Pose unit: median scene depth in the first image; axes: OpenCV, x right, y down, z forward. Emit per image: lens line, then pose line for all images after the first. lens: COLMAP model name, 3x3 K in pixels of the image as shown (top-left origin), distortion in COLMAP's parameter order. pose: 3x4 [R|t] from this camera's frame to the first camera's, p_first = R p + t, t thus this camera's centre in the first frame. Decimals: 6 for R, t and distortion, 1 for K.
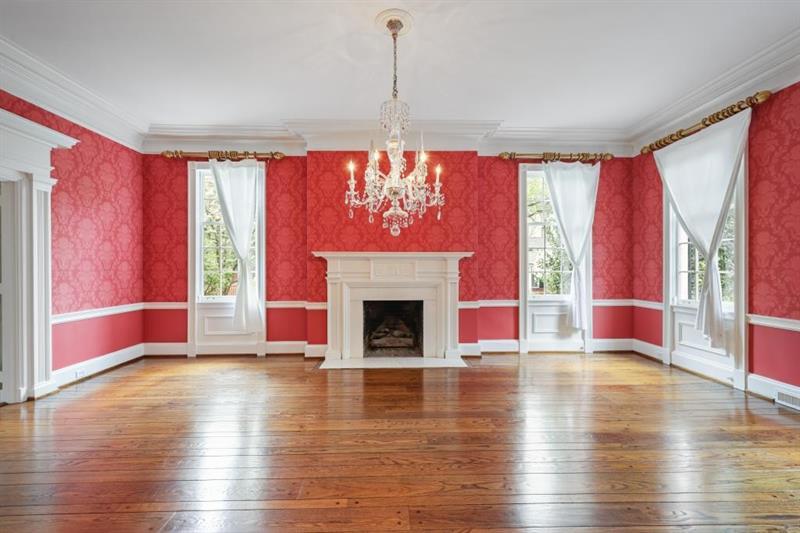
lens RADIAL K [[372.8, 0, 403.9], [0, 372.8, 267.2], [0, 0, 1]] dist [0.001400, 0.000357]
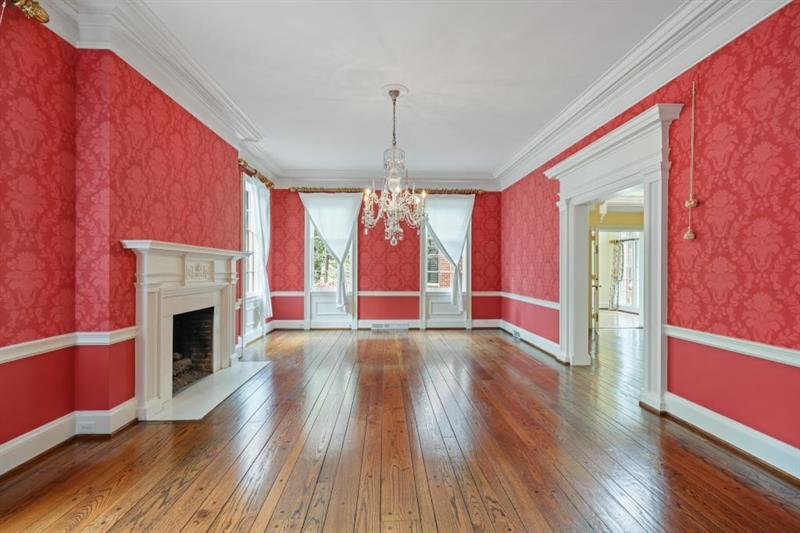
lens RADIAL K [[372.8, 0, 403.9], [0, 372.8, 267.2], [0, 0, 1]] dist [0.001400, 0.000357]
pose [[-0.044906, 0.006501, 0.998970, -0.892488], [-0.004954, 0.999965, -0.006730, 0.003339], [-0.998979, -0.005251, -0.044872, 0.650668]]
